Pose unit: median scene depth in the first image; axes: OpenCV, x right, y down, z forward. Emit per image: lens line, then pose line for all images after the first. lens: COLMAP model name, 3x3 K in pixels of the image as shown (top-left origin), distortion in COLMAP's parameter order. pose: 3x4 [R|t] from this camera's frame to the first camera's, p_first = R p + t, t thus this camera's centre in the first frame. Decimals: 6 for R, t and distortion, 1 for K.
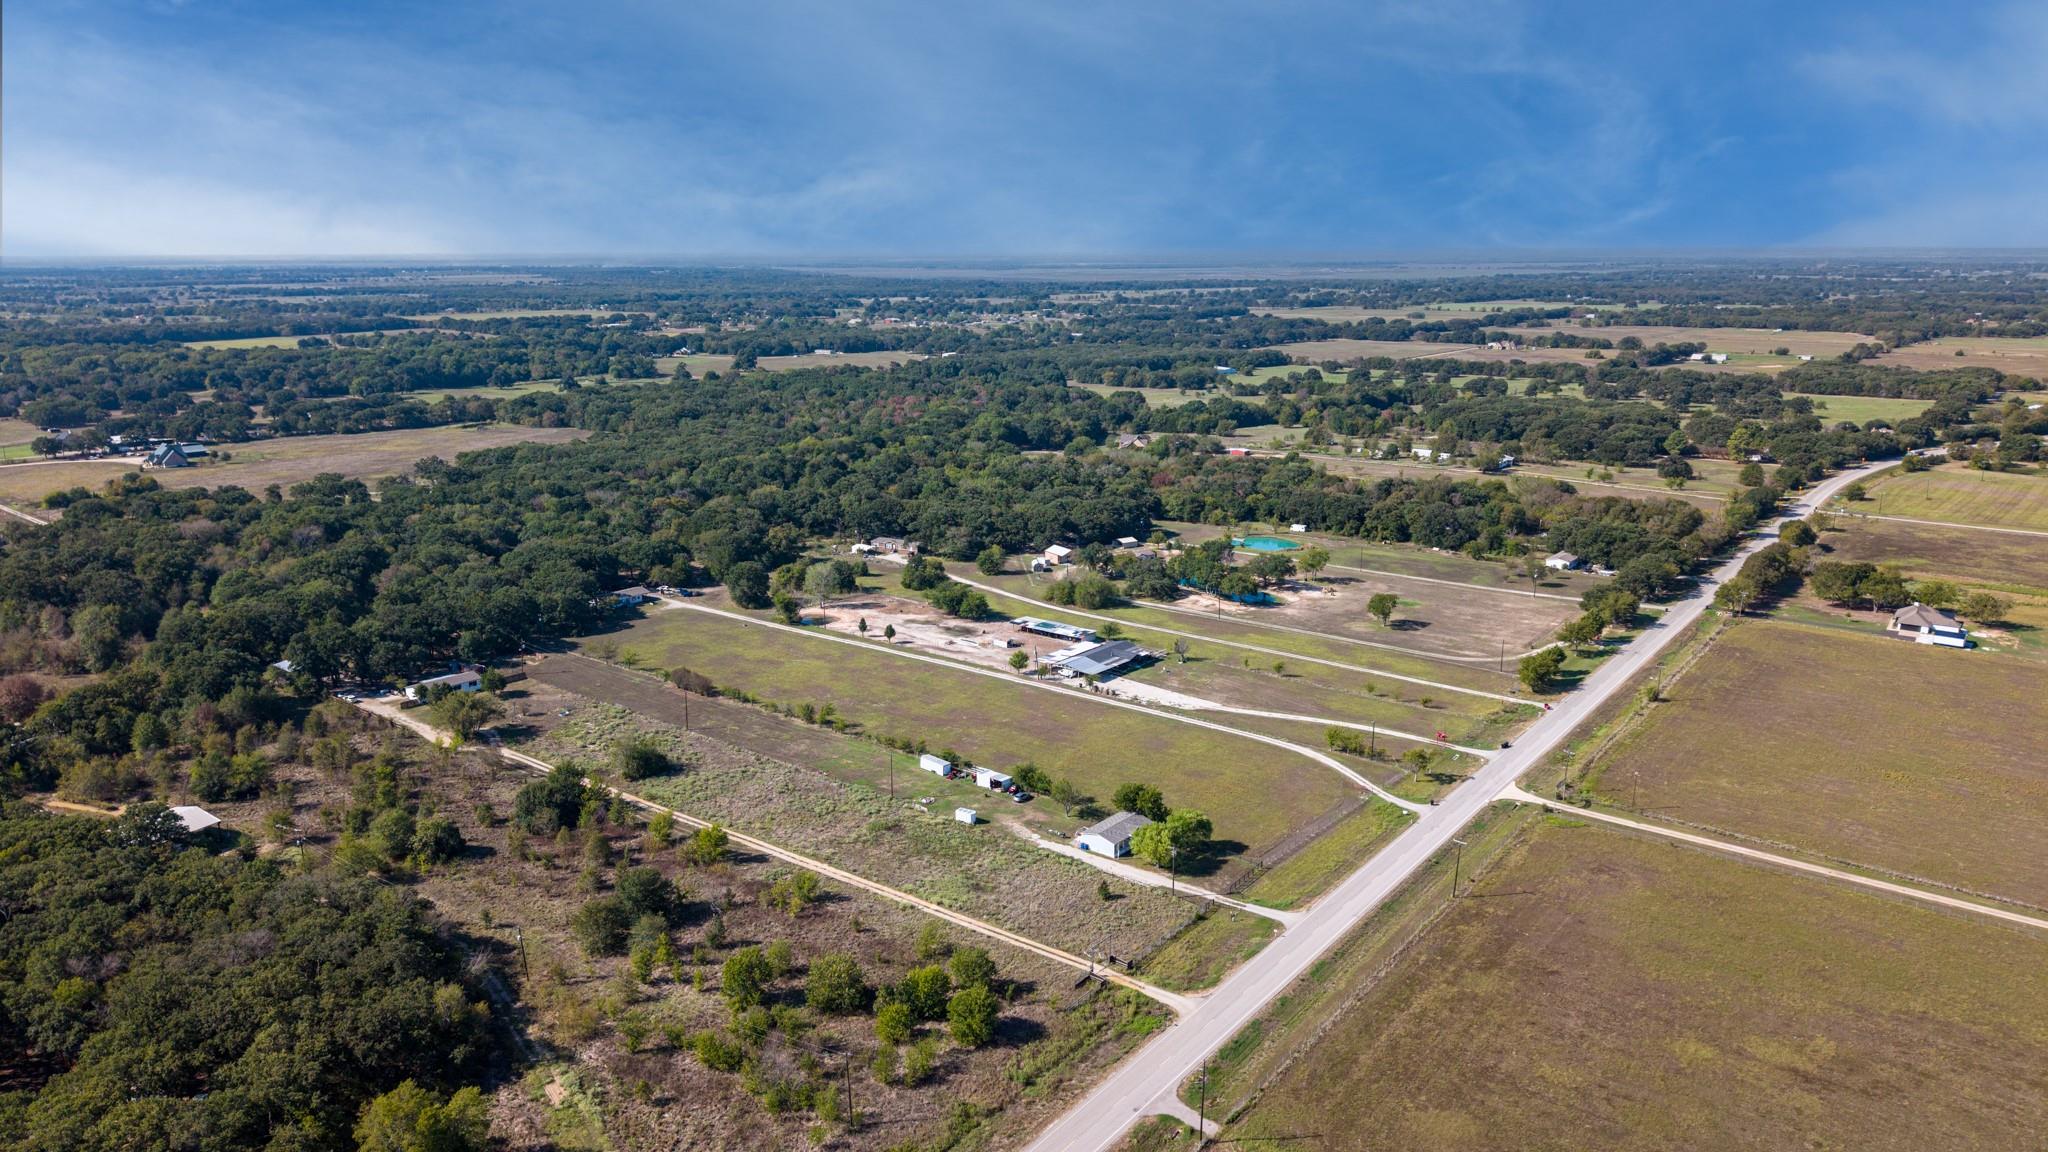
lens RADIAL K [[1363.7, 0, 1022.4], [0, 1363.7, 609.7], [0, 0, 1]] dist [0.074734, -0.107103]
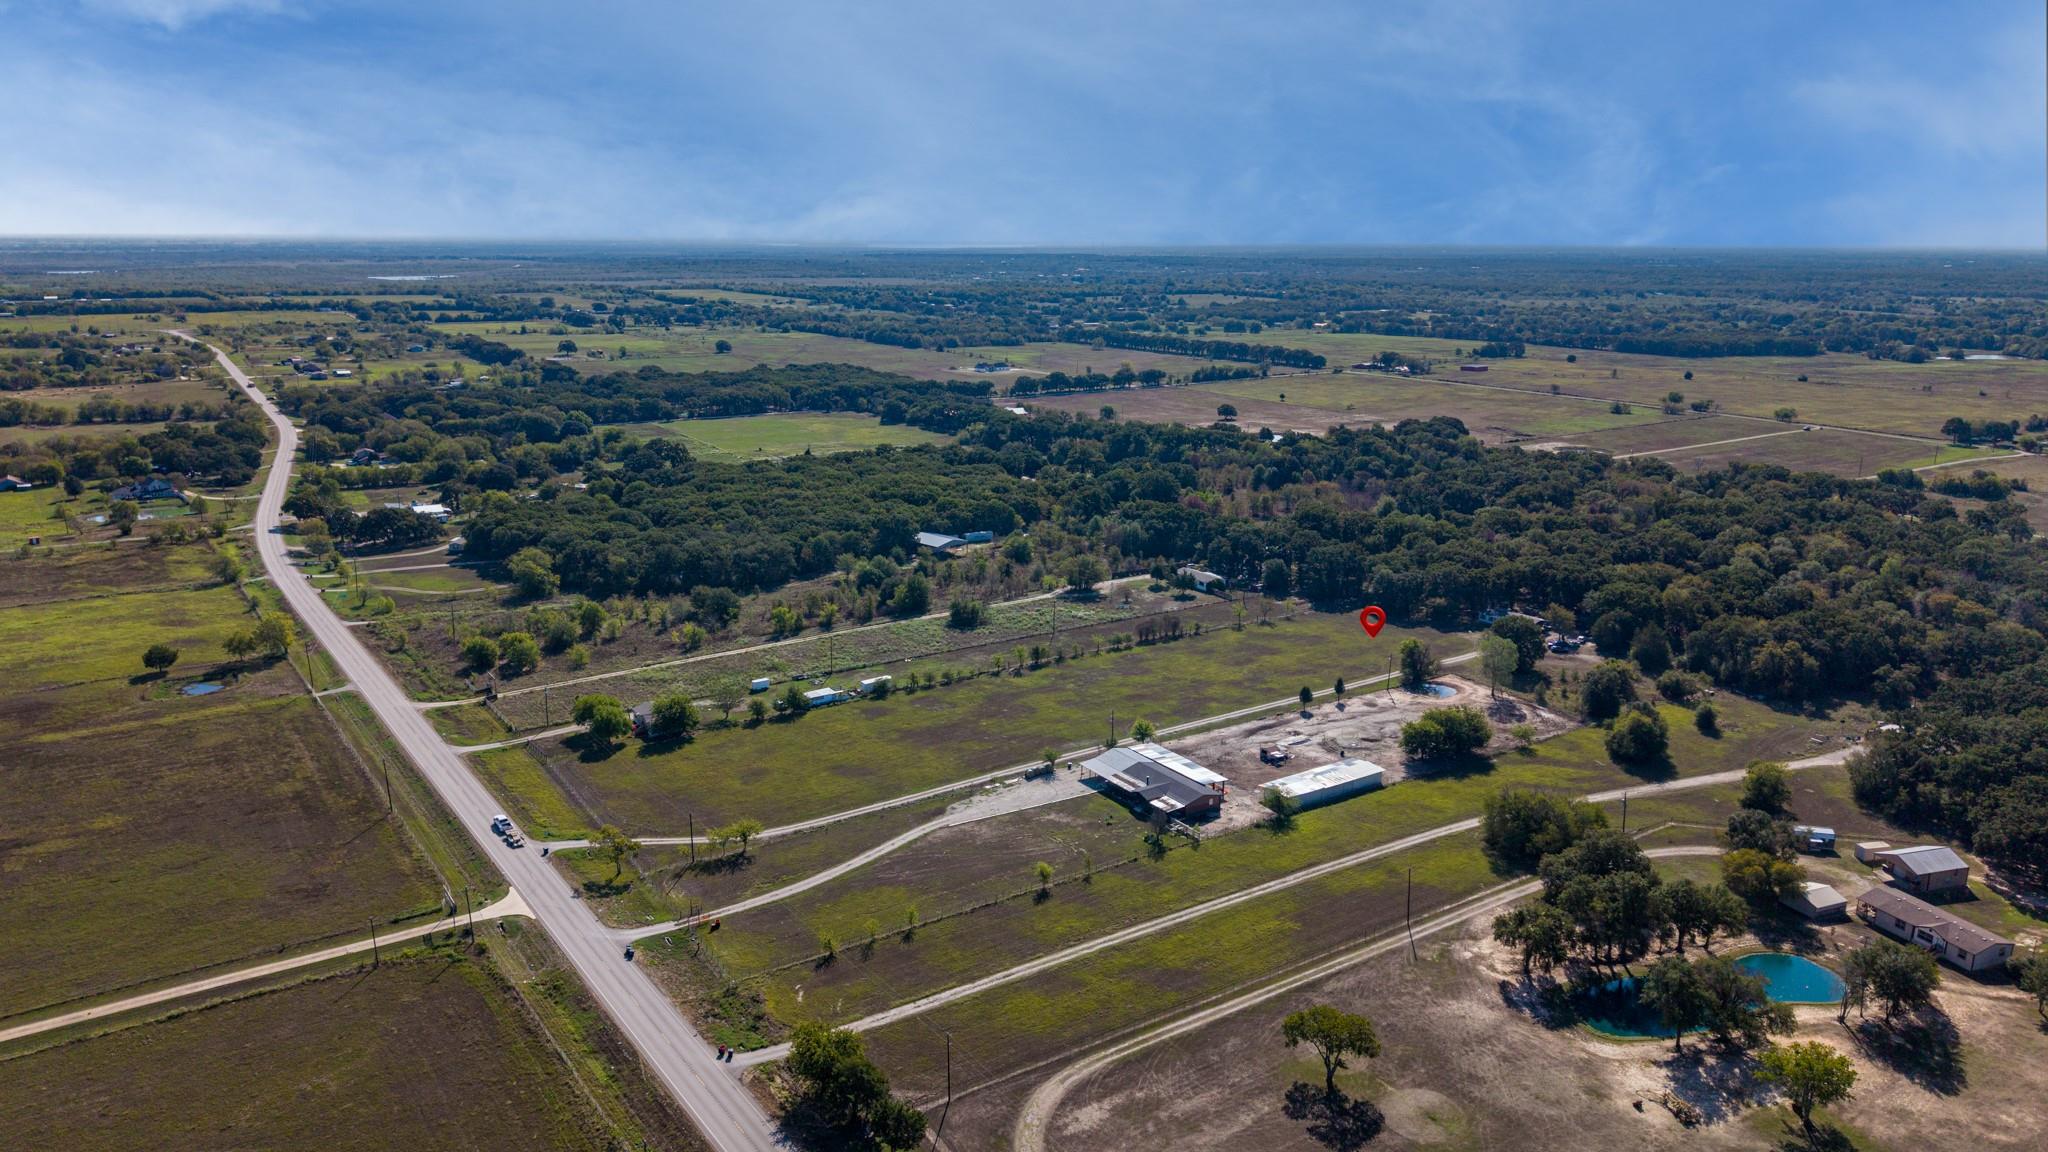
lens RADIAL K [[1363.7, 0, 1022.4], [0, 1363.7, 609.7], [0, 0, 1]] dist [0.074734, -0.107103]
pose [[-0.291035, 0.256435, -0.921705, 0.699238], [-0.250749, 0.909284, 0.332155, -0.261877], [0.923268, 0.327786, -0.200332, 1.003182]]
